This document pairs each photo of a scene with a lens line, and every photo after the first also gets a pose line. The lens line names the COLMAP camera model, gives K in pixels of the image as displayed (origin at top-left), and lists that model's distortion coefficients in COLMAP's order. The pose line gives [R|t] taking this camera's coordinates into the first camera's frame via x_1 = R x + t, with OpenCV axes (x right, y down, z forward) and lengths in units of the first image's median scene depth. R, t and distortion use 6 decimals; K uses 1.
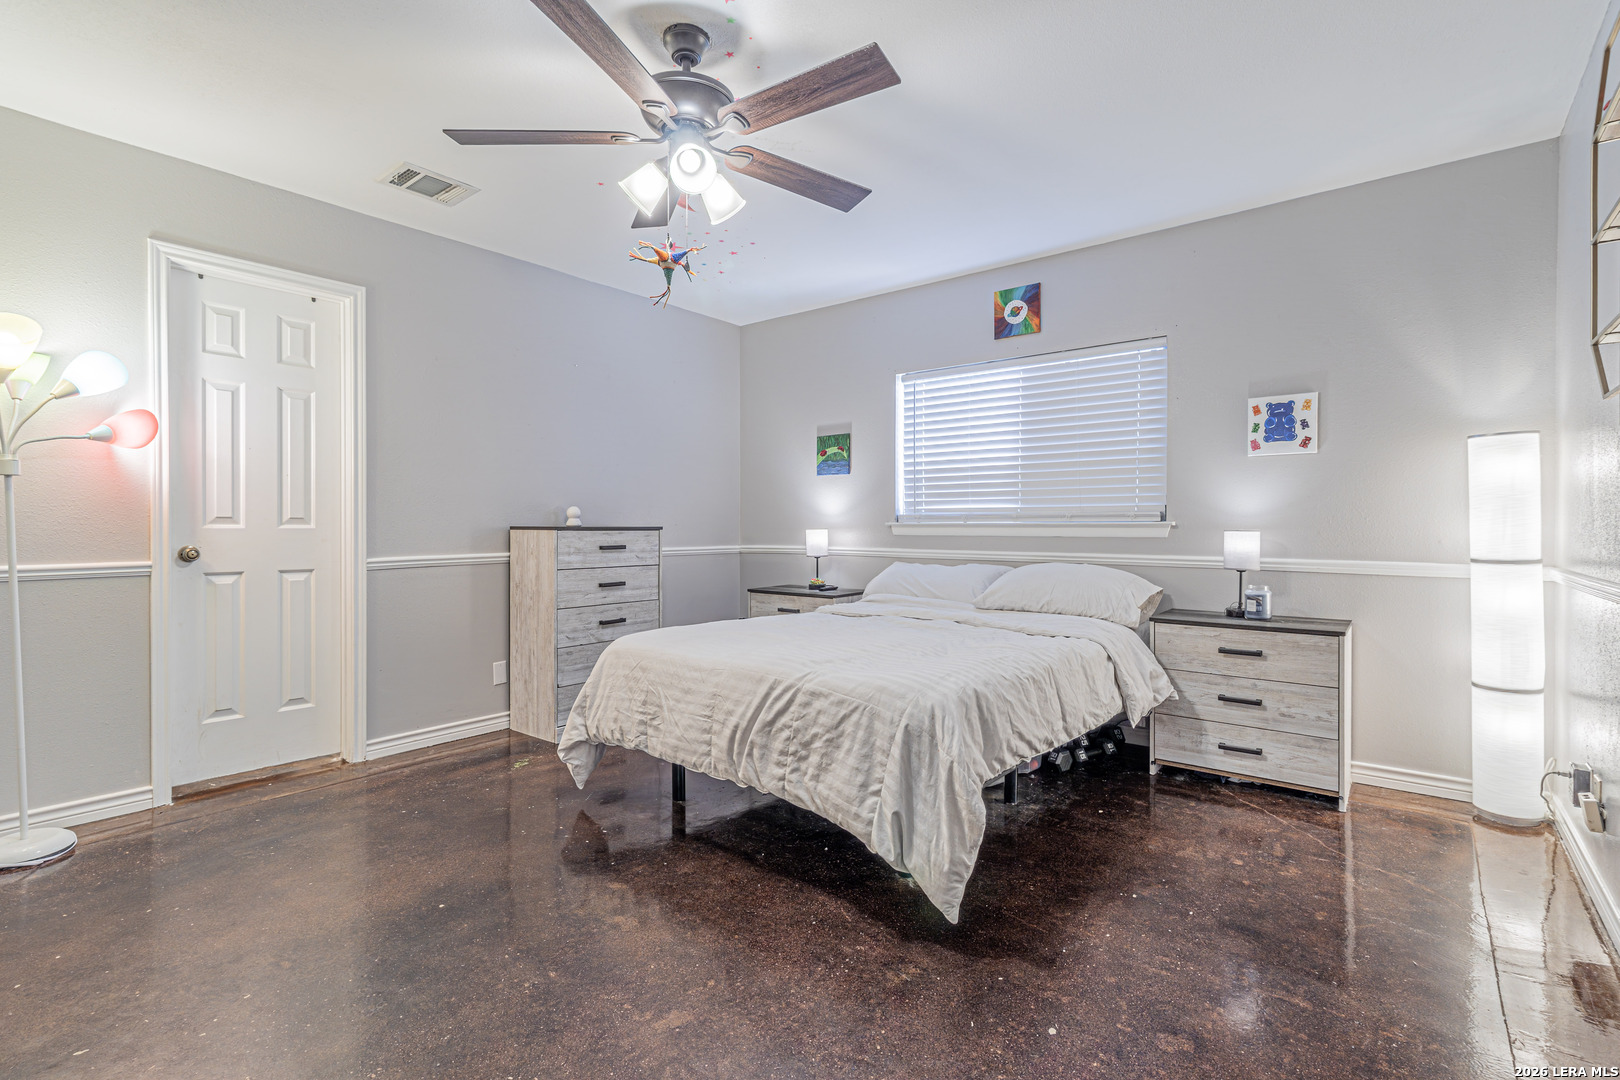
lens RADIAL K [[759.6, 0, 803.2], [0, 759.6, 518.3], [0, 0, 1]] dist [0.000449, 0.000383]
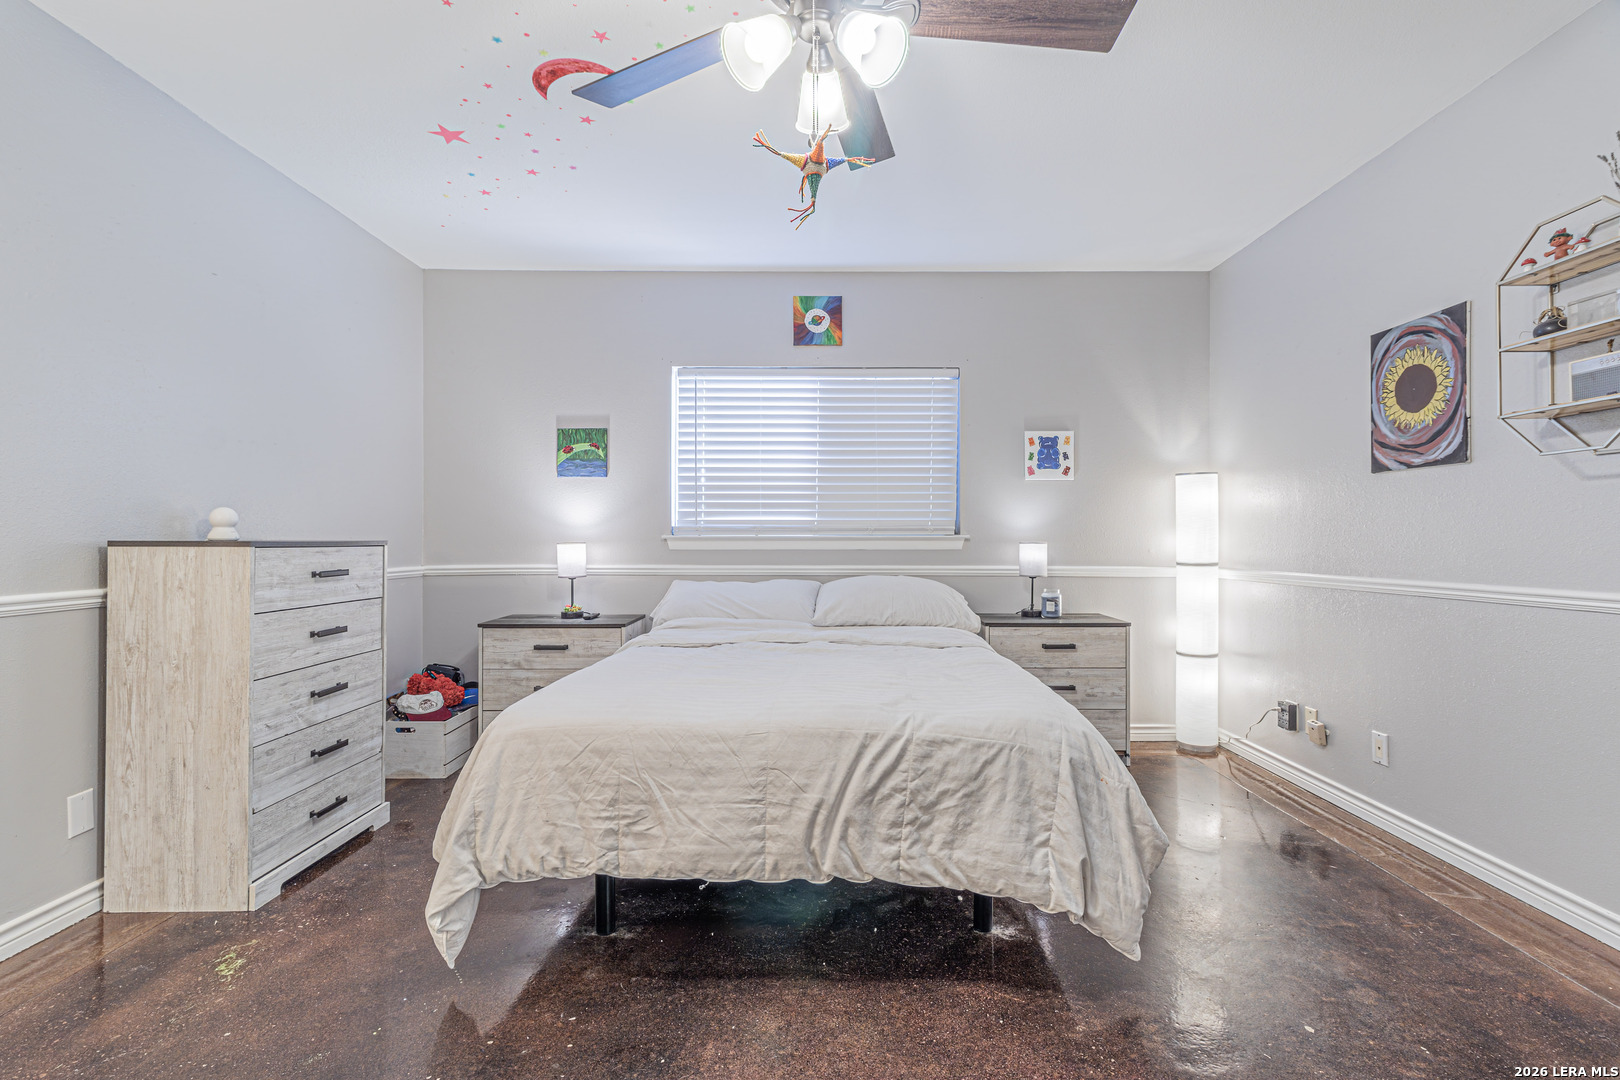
lens RADIAL K [[757.3, 0, 822.4], [0, 757.3, 523.4], [0, 0, 1]] dist [0.006261, 0.001080]
pose [[0.770967, 0.012801, 0.636747, -0.425019], [-0.005462, 0.999894, -0.013488, 0.003684], [-0.636852, 0.006920, 0.770955, 0.310336]]
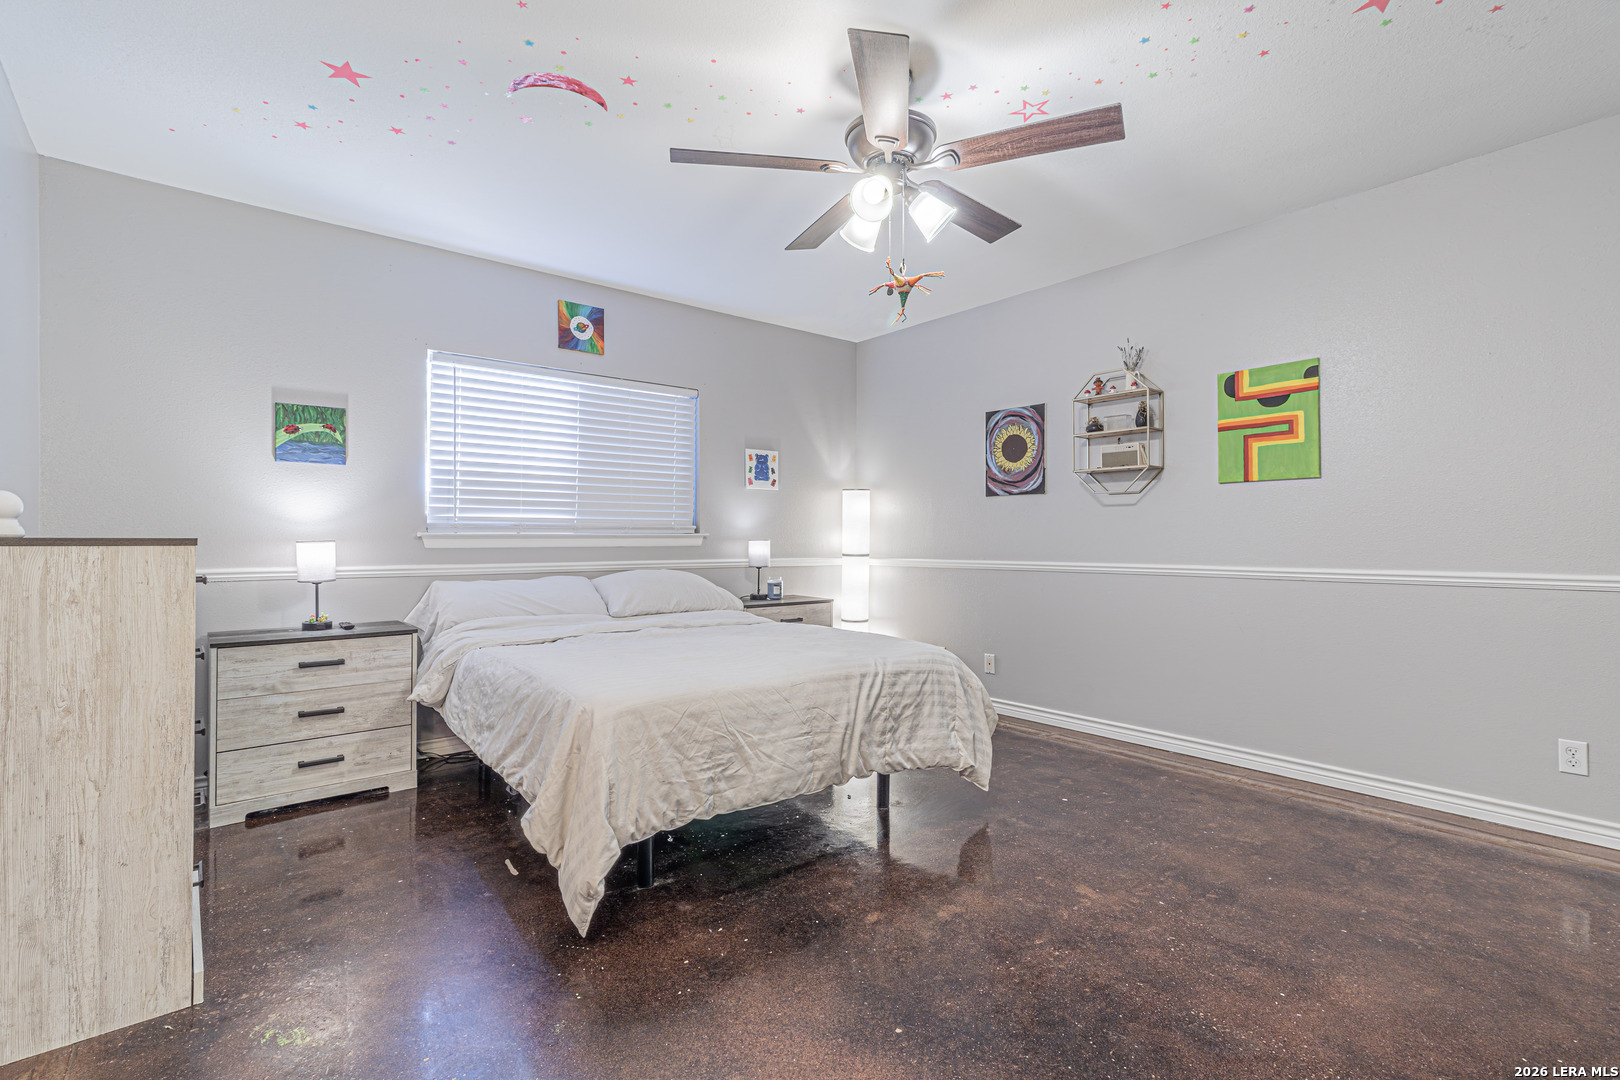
lens RADIAL K [[757.3, 0, 822.4], [0, 757.3, 523.4], [0, 0, 1]] dist [0.006261, 0.001080]
pose [[0.177005, 0.018617, 0.984034, -0.843336], [-0.008213, 0.999814, -0.017438, 0.008728], [-0.984176, -0.004995, 0.177125, 0.634540]]
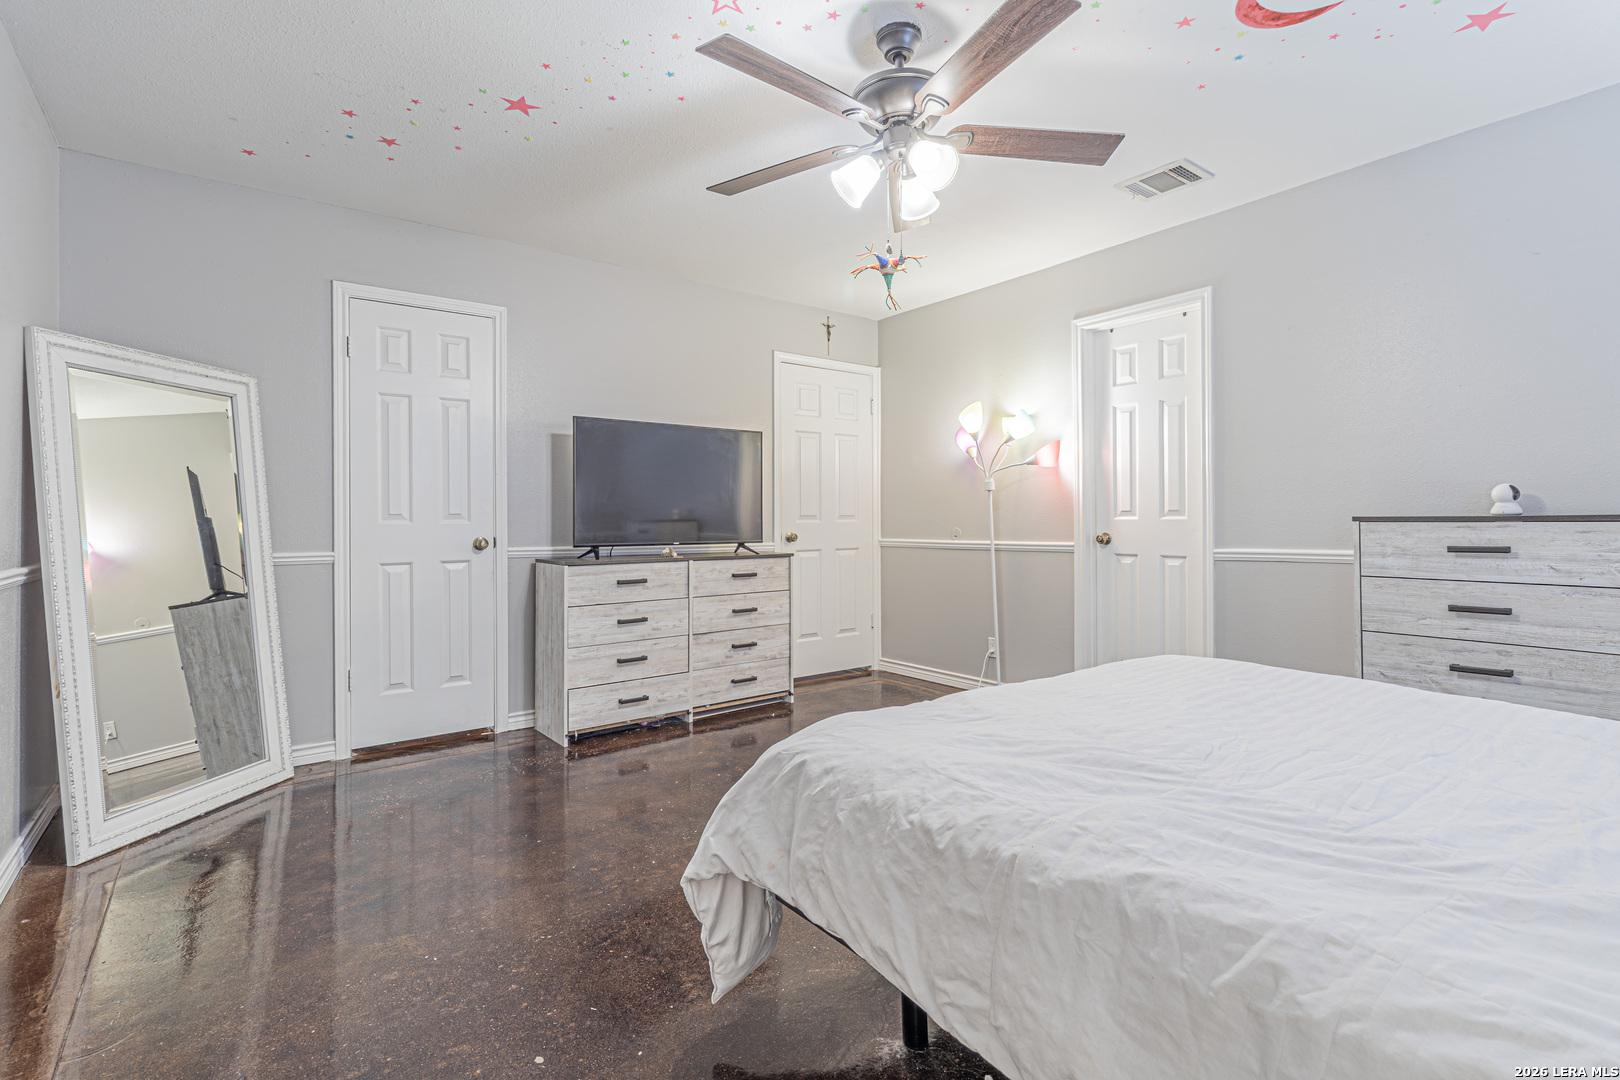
lens RADIAL K [[741.0, 0, 811.6], [0, 741.0, 498.2], [0, 0, 1]] dist [0.002100, 0.000279]
pose [[-0.235193, -0.029227, -0.971509, 0.576624], [0.015851, 0.999300, -0.033900, 0.010986], [0.971820, -0.023372, -0.234565, 0.776586]]
